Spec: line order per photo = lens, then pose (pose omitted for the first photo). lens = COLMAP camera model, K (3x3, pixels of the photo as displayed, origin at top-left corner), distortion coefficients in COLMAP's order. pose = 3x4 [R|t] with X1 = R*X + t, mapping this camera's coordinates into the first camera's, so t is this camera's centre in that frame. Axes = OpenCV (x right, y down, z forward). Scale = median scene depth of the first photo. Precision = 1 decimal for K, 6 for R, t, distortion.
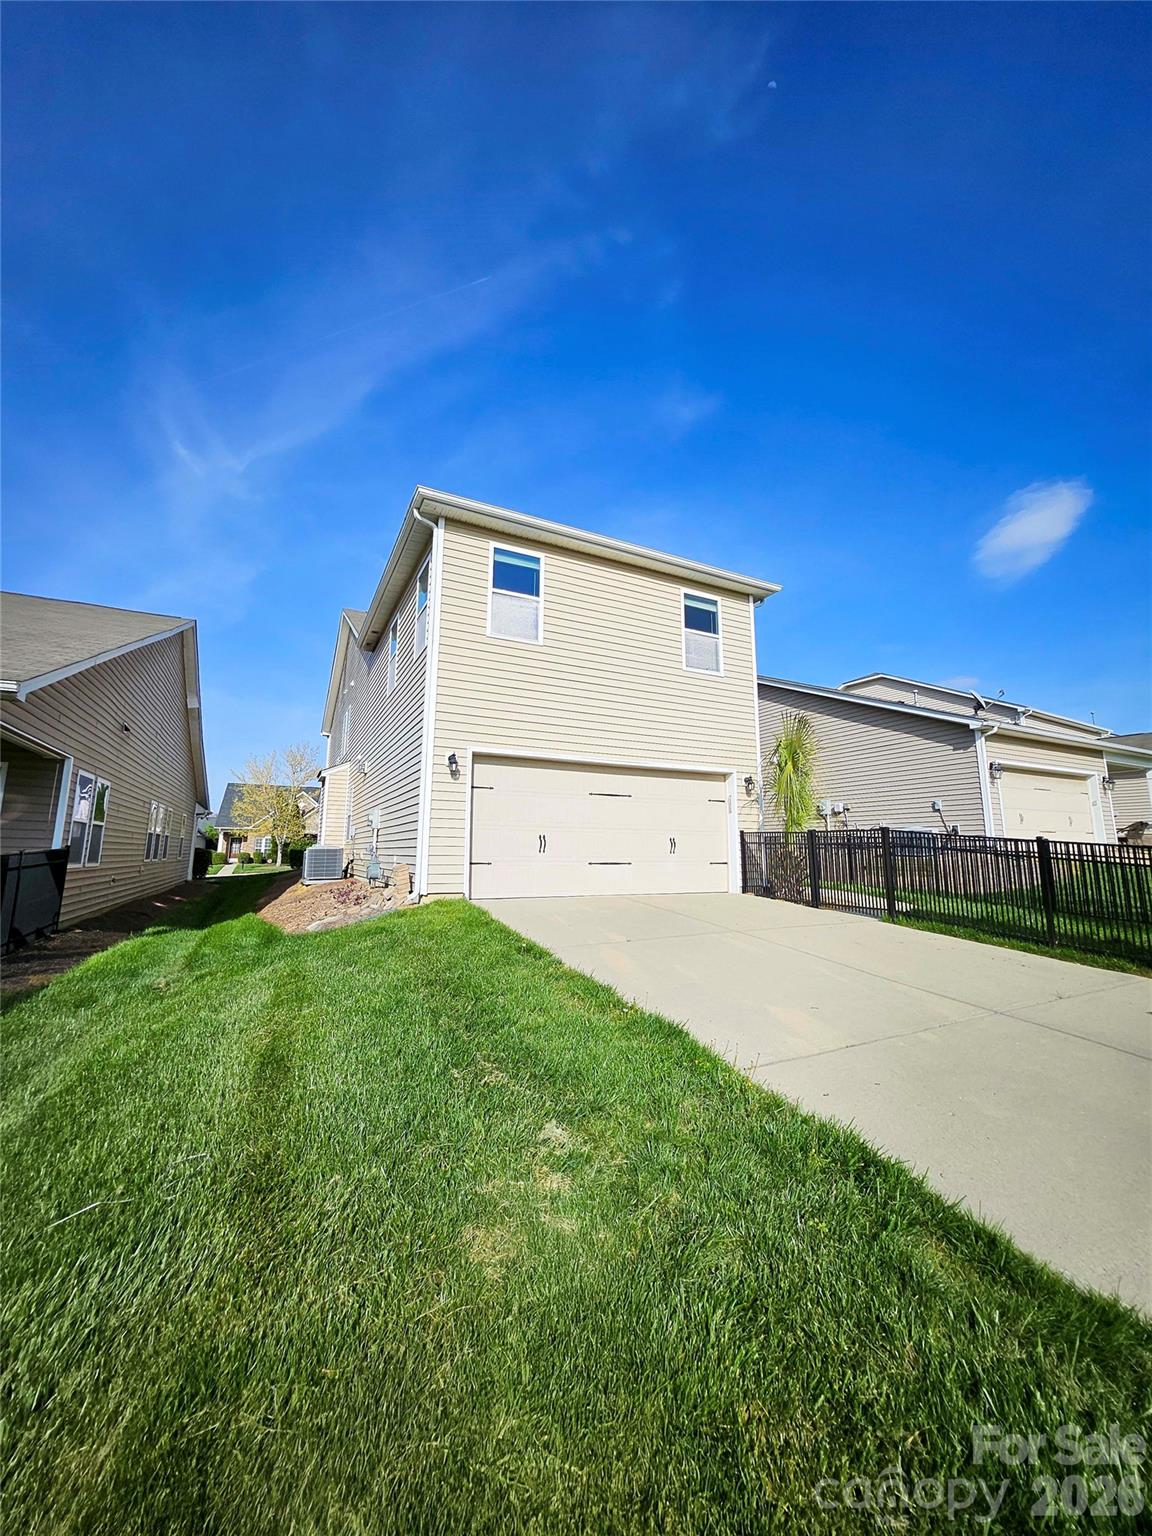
lens RADIAL K [[604.7, 0, 580.0], [0, 604.7, 761.2], [0, 0, 1]] dist [-0.000015, -0.000205]
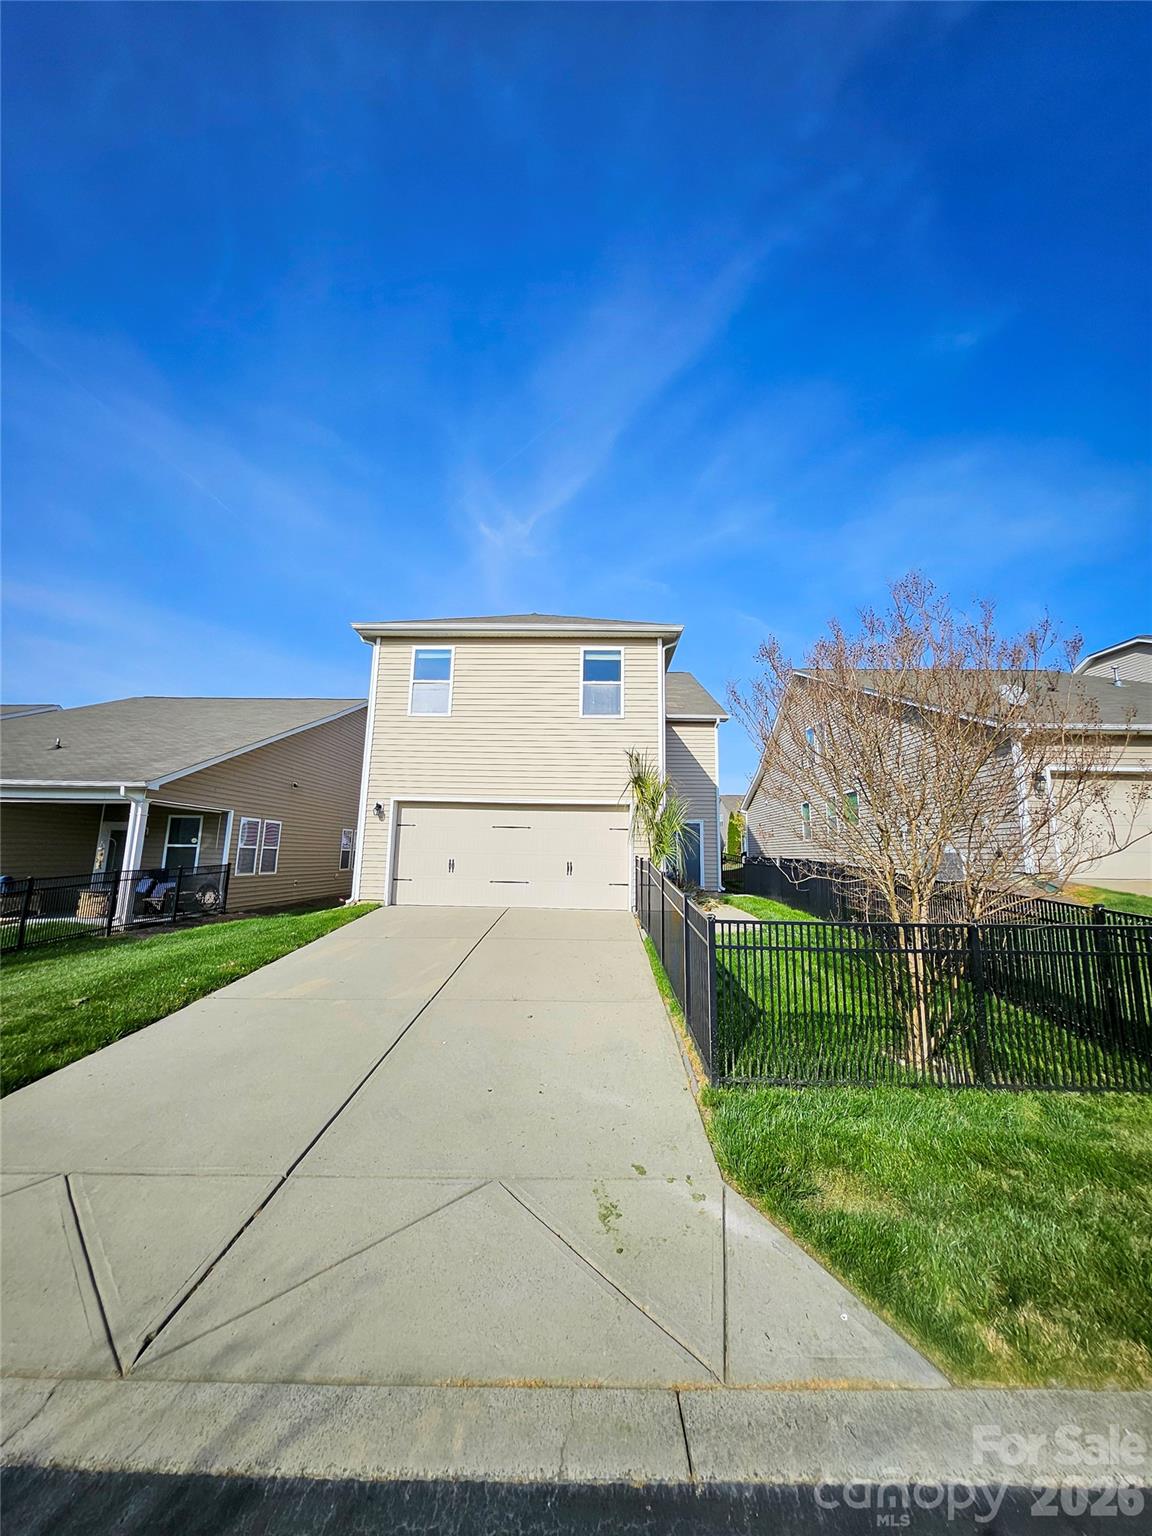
lens RADIAL K [[604.7, 0, 565.2], [0, 604.7, 762.9], [0, 0, 1]] dist [-0.000015, -0.000205]
pose [[0.875083, -0.063689, -0.479763, 0.665262], [0.059423, 0.997942, -0.024091, -0.035594], [0.480310, -0.007427, 0.877067, -0.037881]]
